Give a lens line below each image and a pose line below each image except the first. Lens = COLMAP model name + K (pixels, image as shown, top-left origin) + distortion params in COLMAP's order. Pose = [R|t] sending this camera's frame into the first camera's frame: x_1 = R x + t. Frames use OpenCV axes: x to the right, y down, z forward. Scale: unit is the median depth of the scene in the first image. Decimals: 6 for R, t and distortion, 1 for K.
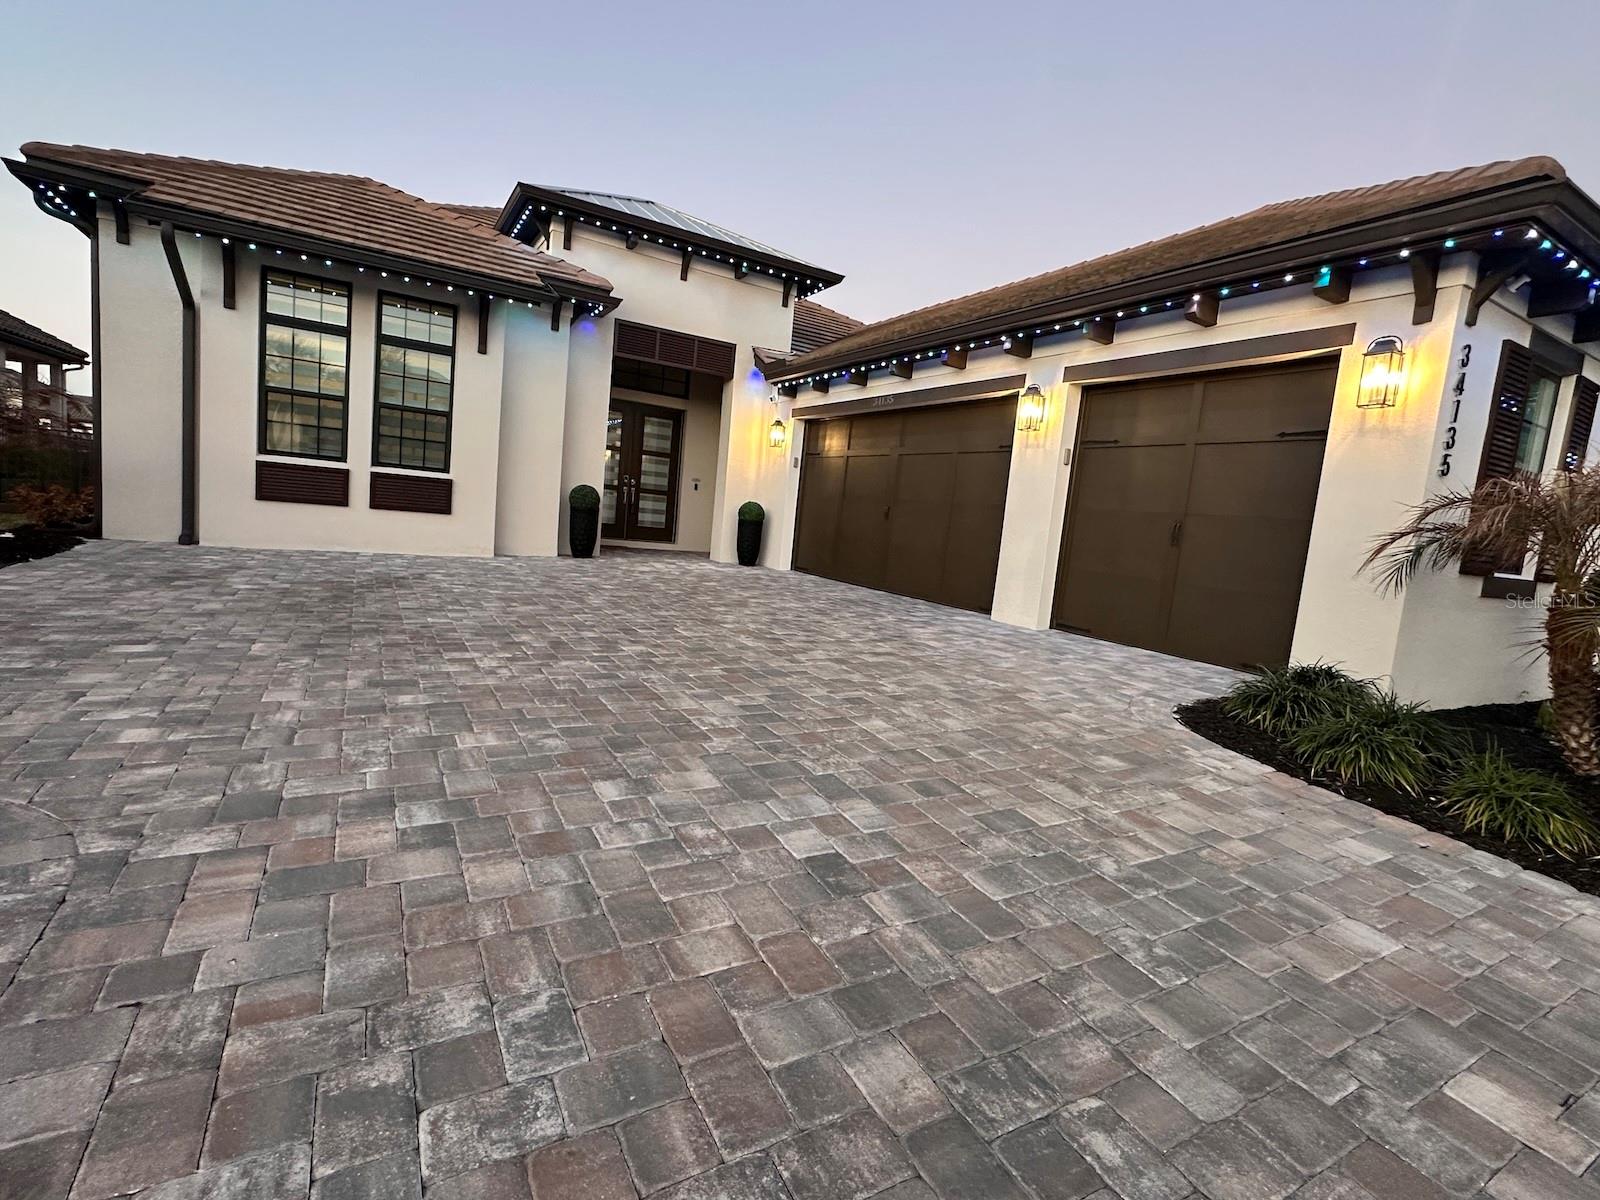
lens RADIAL K [[745.8, 0, 792.6], [0, 745.8, 596.4], [0, 0, 1]] dist [-0.002794, 0.000859]
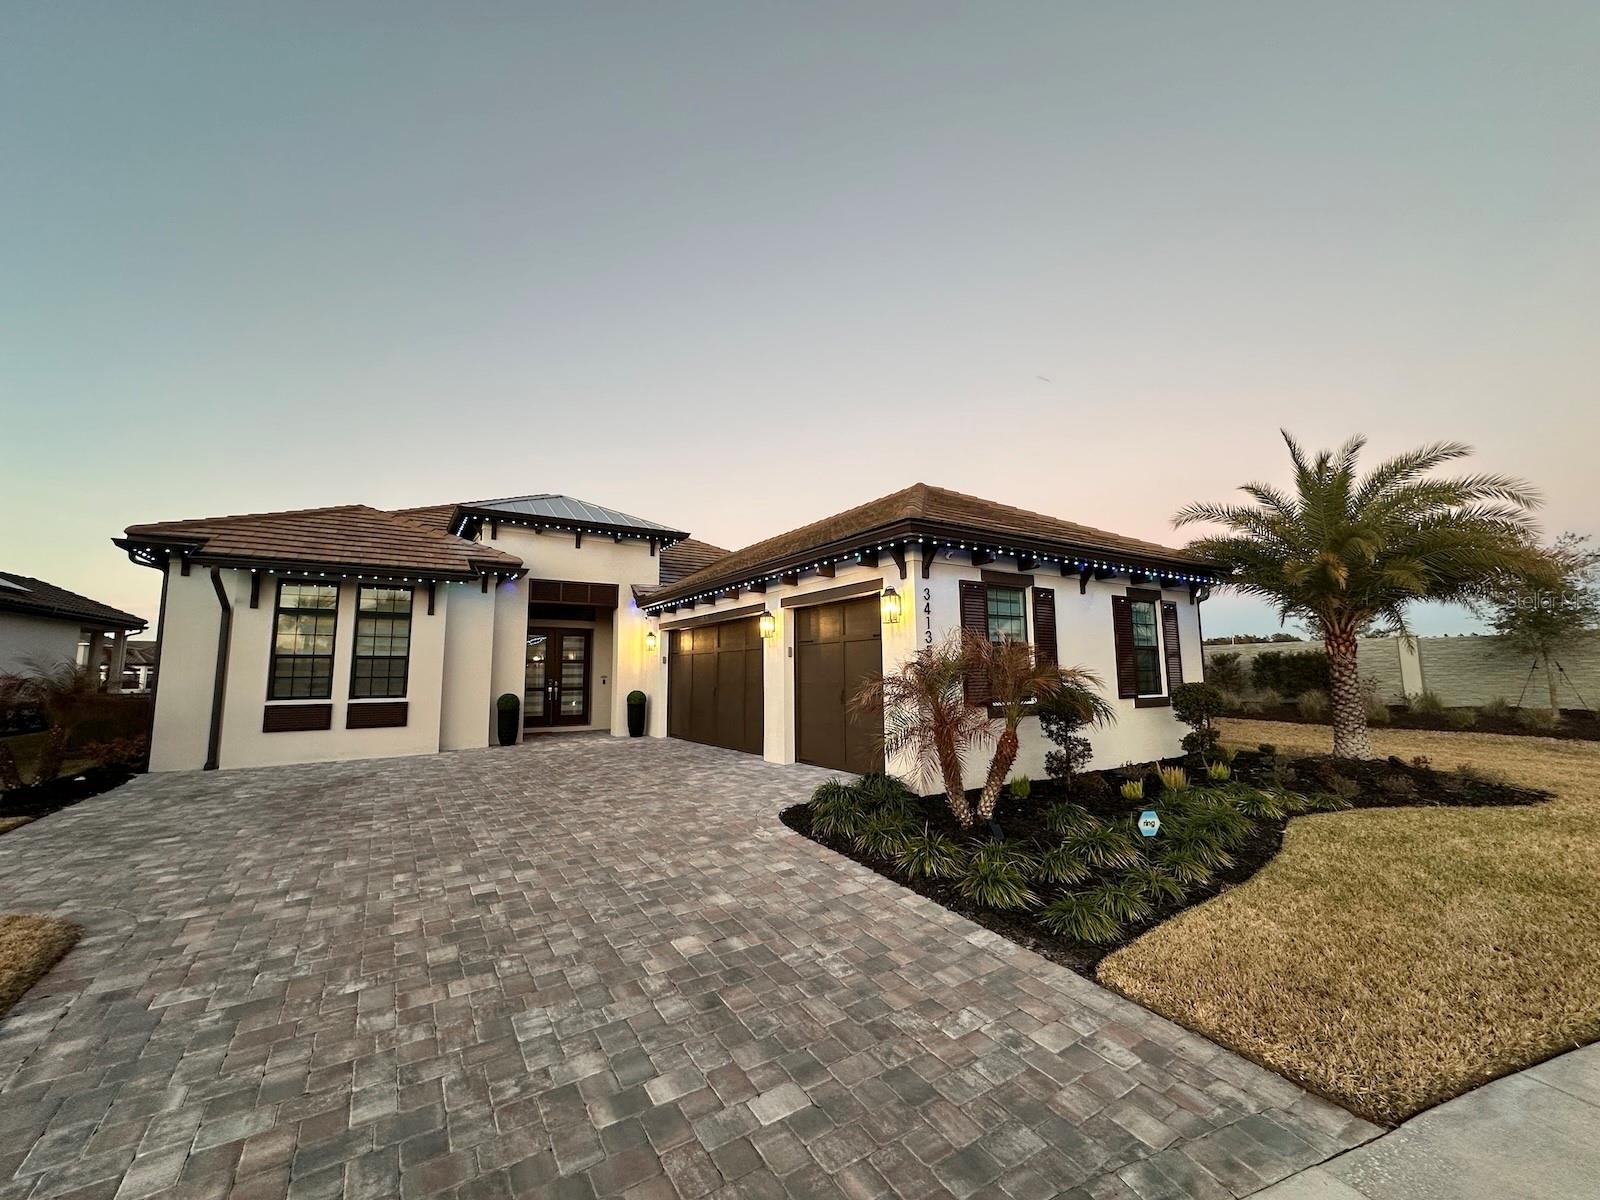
lens RADIAL K [[639.8, 0, 804.1], [0, 639.8, 595.1], [0, 0, 1]] dist [-0.002887, 0.000730]
pose [[0.993072, -0.097253, 0.065951, 0.330453], [0.109692, 0.968507, -0.223523, 0.005831], [-0.042136, 0.229209, 0.972465, -0.386277]]
